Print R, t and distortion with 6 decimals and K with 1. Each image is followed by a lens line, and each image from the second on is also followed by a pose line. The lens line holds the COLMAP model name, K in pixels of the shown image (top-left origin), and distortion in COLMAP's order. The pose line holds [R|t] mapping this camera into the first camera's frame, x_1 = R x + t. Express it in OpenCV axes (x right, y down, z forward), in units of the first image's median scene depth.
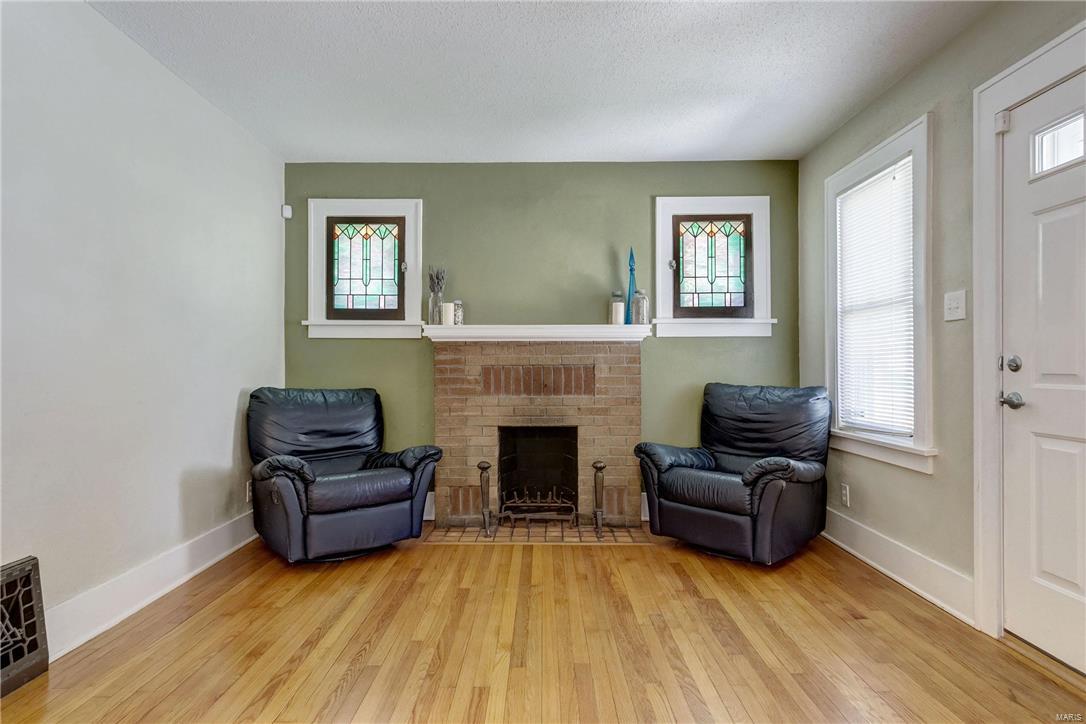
lens RADIAL K [[603.2, 0, 542.2], [0, 603.2, 365.6], [0, 0, 1]] dist [0.018240, -0.003748]
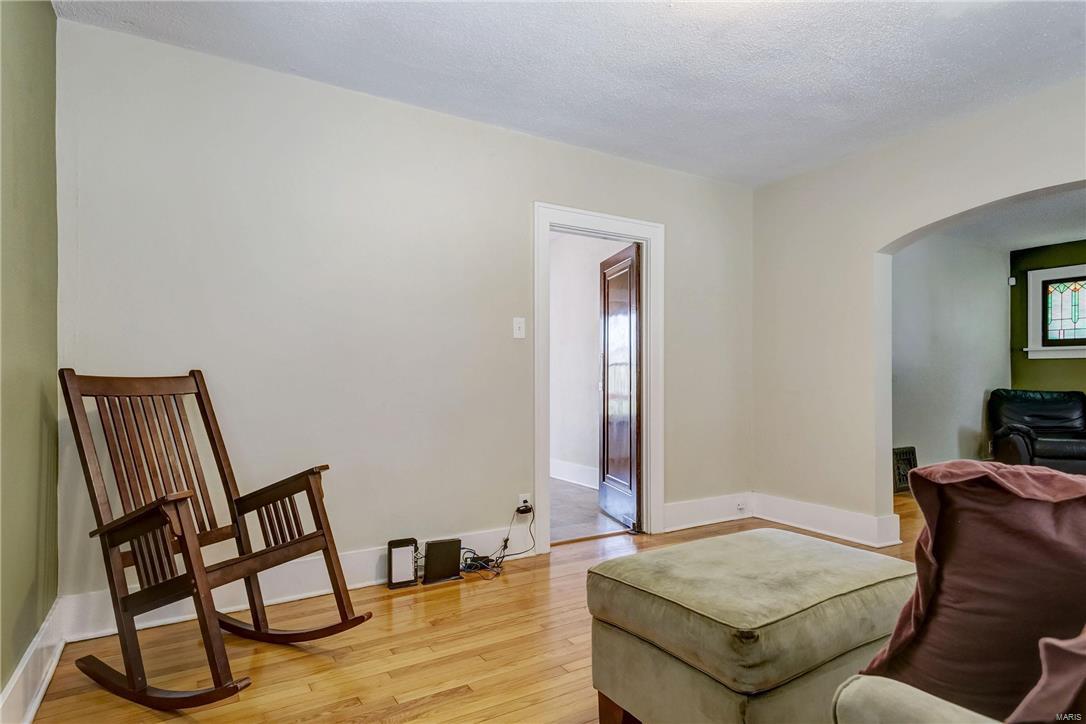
lens RADIAL K [[603.2, 0, 540.4], [0, 603.2, 364.6], [0, 0, 1]] dist [0.018240, -0.003748]
pose [[0.520944, -0.009915, -0.853533, 0.317718], [0.002908, 0.999947, -0.009841, -0.018163], [0.853586, 0.002644, 0.520945, -0.945737]]
